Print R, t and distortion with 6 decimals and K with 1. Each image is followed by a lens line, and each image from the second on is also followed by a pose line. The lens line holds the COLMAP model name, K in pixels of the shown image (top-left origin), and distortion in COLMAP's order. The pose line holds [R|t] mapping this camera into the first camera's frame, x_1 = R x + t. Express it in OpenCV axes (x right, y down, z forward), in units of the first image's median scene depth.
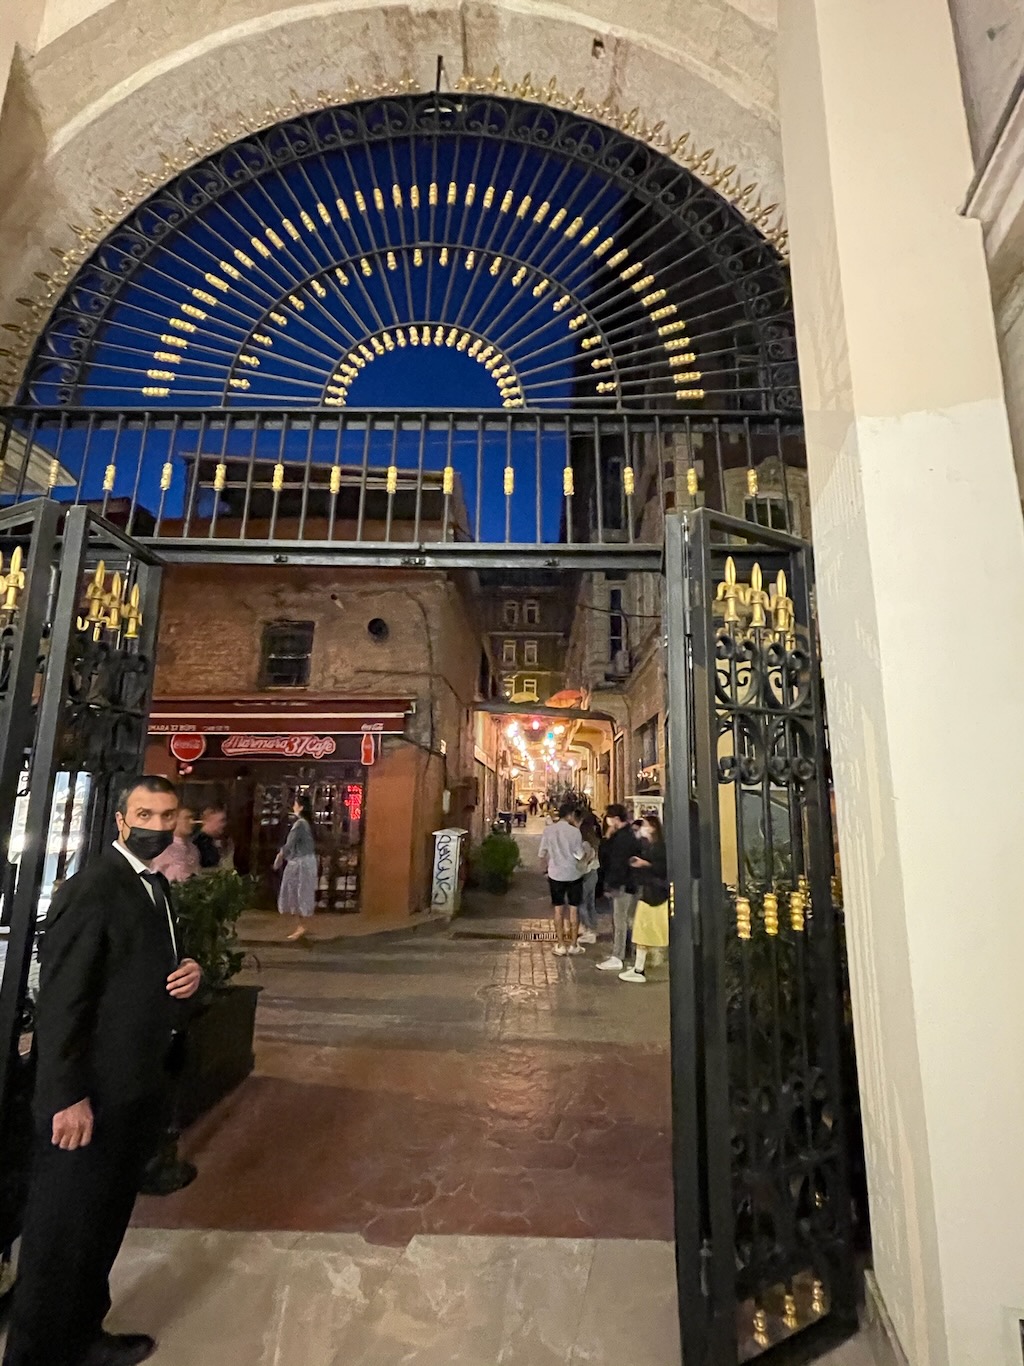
lens RADIAL K [[634.1, 0, 521.9], [0, 634.1, 680.6], [0, 0, 1]] dist [-0.000530, -0.000001]
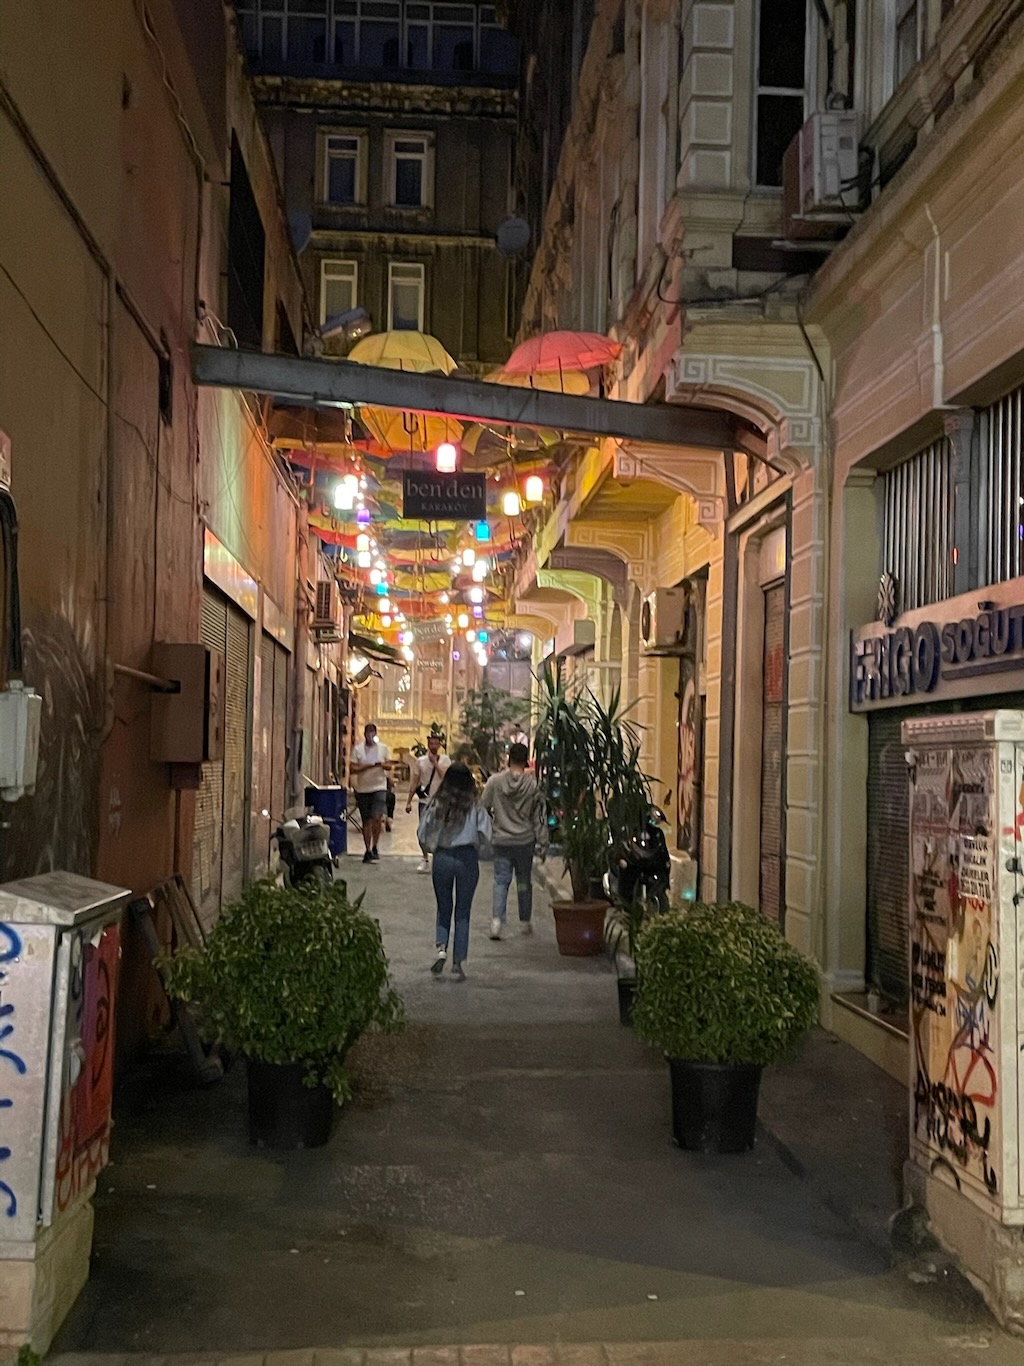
lens RADIAL K [[1669.4, 0, 511.6], [0, 1669.4, 686.7], [0, 0, 1]] dist [0.041780, 0.000000]
pose [[0.996519, 0.006188, 0.083133, -0.004761], [-0.018291, 0.989170, 0.145629, 0.045699], [-0.081331, -0.146643, 0.985840, 0.229282]]
